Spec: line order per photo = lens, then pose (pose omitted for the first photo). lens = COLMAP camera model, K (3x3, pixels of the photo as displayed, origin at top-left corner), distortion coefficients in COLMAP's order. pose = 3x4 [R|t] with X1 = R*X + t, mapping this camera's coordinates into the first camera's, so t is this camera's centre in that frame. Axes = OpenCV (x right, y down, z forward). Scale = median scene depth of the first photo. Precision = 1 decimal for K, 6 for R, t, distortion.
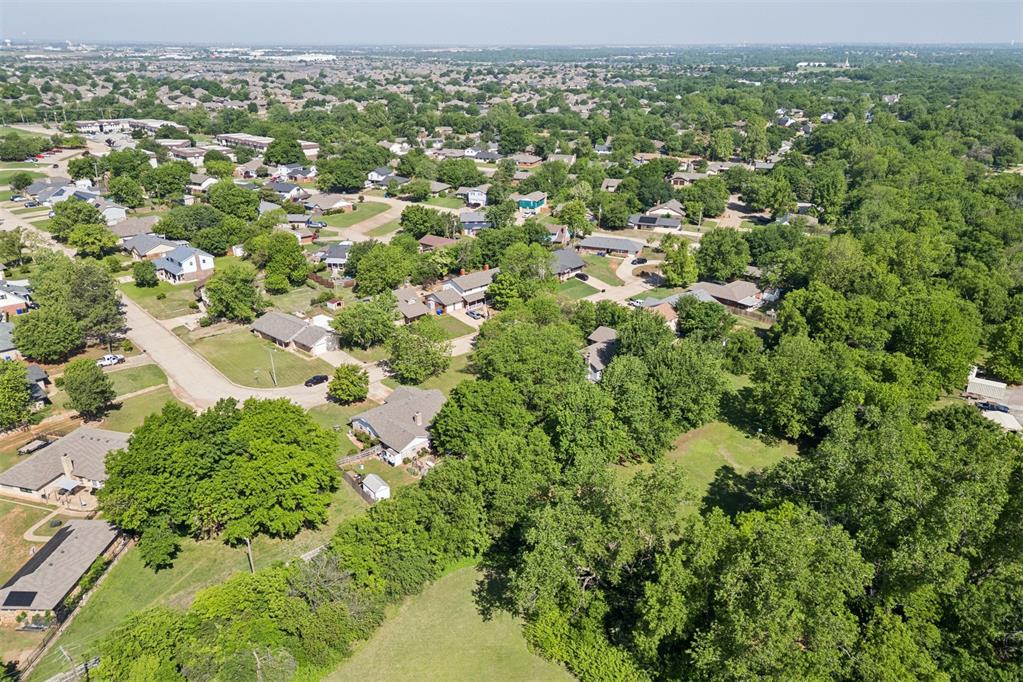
lens RADIAL K [[730.4, 0, 511.3], [0, 730.4, 341.4], [0, 0, 1]] dist [0.062422, -0.061088]
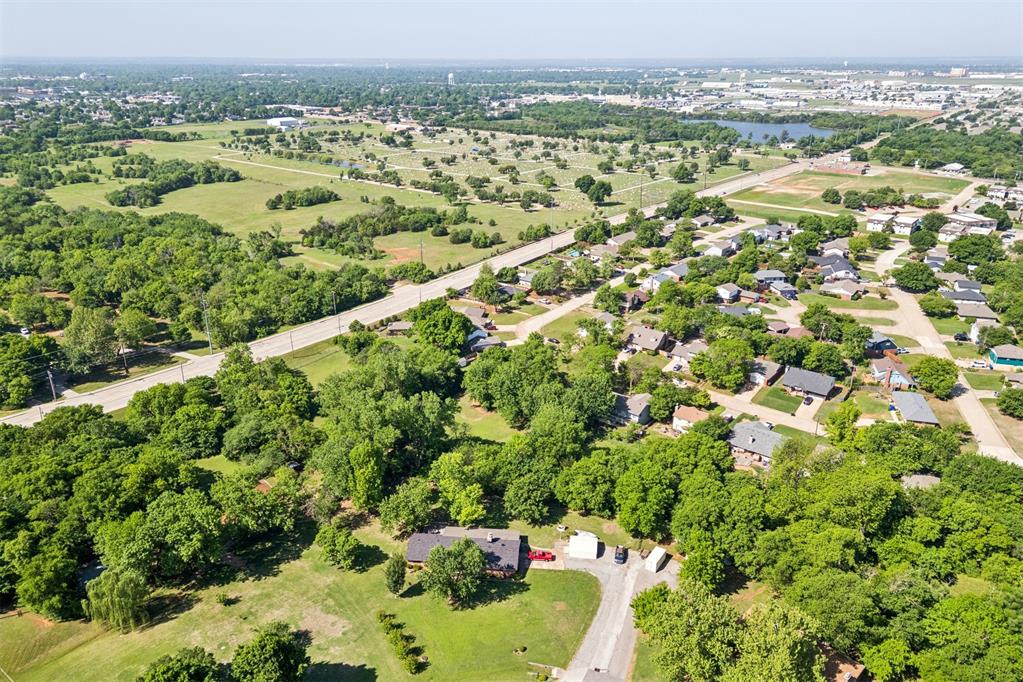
lens RADIAL K [[730.4, 0, 496.9], [0, 730.4, 323.7], [0, 0, 1]] dist [0.062422, -0.061088]
pose [[0.095415, 0.338198, -0.936225, 1.074598], [-0.369546, 0.885339, 0.282154, -0.337311], [0.924301, 0.319057, 0.209455, 0.291909]]
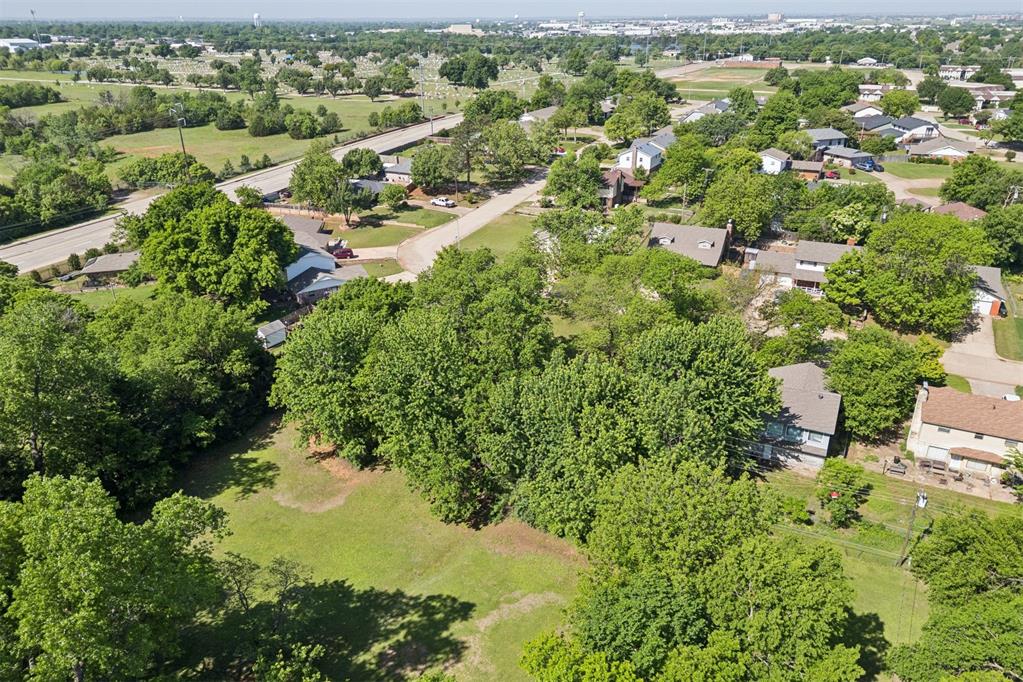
lens RADIAL K [[730.4, 0, 510.0], [0, 730.4, 340.9], [0, 0, 1]] dist [0.062422, -0.061088]
pose [[0.331641, 0.371806, -0.867049, 0.383771], [-0.347416, 0.902607, 0.254170, -0.072125], [0.877107, 0.216934, 0.428513, 0.451600]]
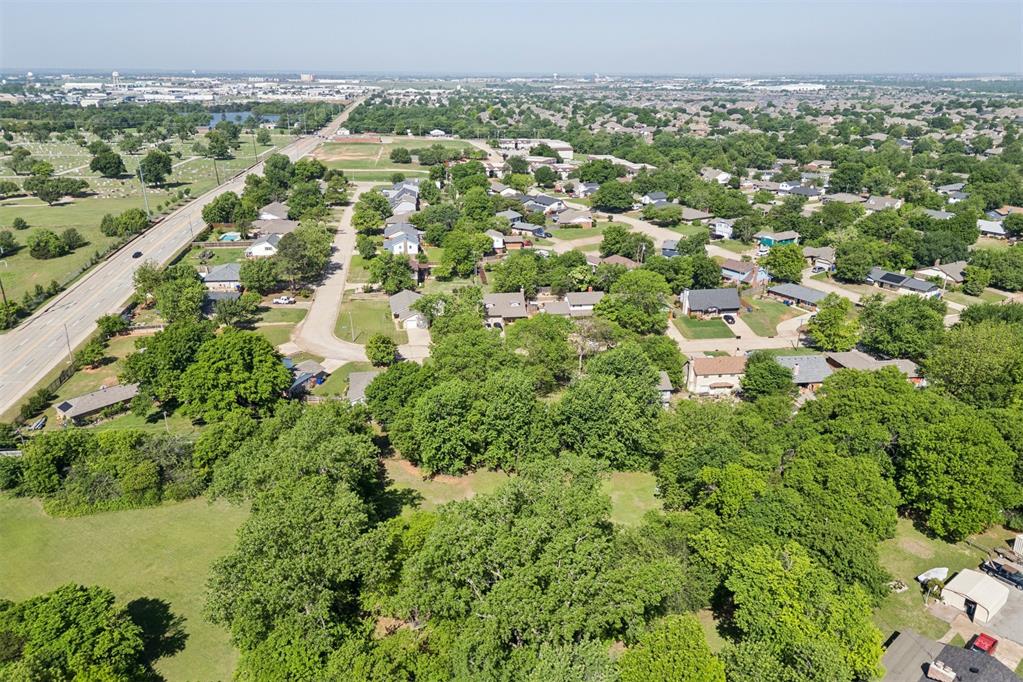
lens RADIAL K [[730.4, 0, 503.9], [0, 730.4, 322.4], [0, 0, 1]] dist [0.062422, -0.061088]
pose [[0.797224, 0.193196, -0.571935, 0.410305], [-0.226196, 0.973985, 0.013709, -0.032430], [0.559705, 0.118440, 0.820185, 0.066719]]
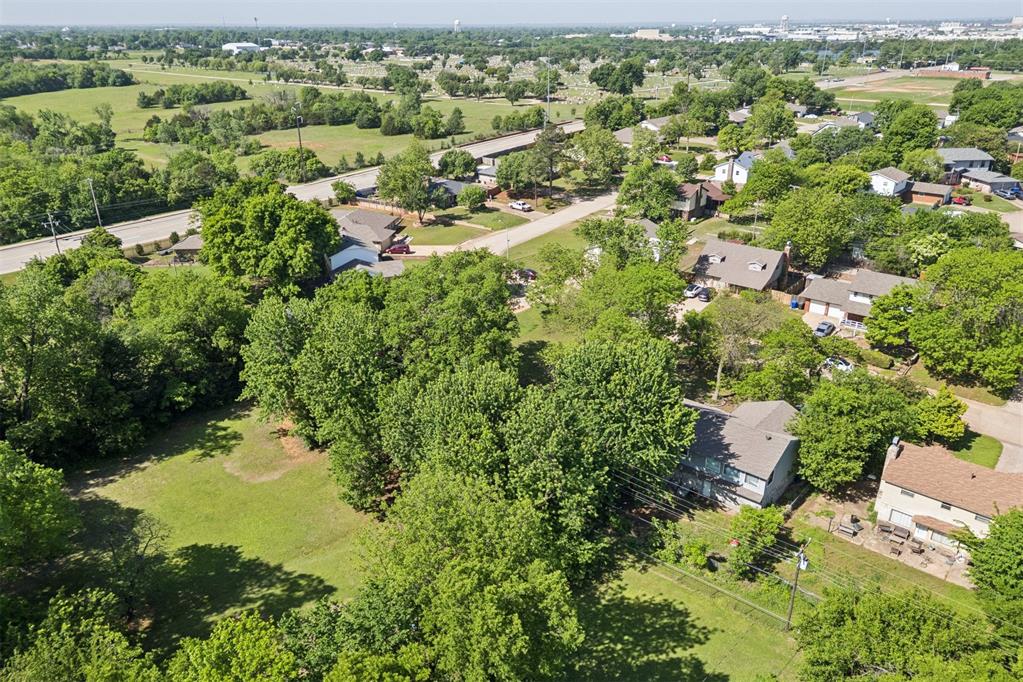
lens RADIAL K [[730.4, 0, 505.7], [0, 730.4, 348.0], [0, 0, 1]] dist [0.062422, -0.061088]
pose [[0.083149, 0.395372, -0.914750, 0.408016], [-0.369600, 0.864696, 0.340142, -0.112492], [0.925463, 0.309809, 0.218028, 0.553041]]
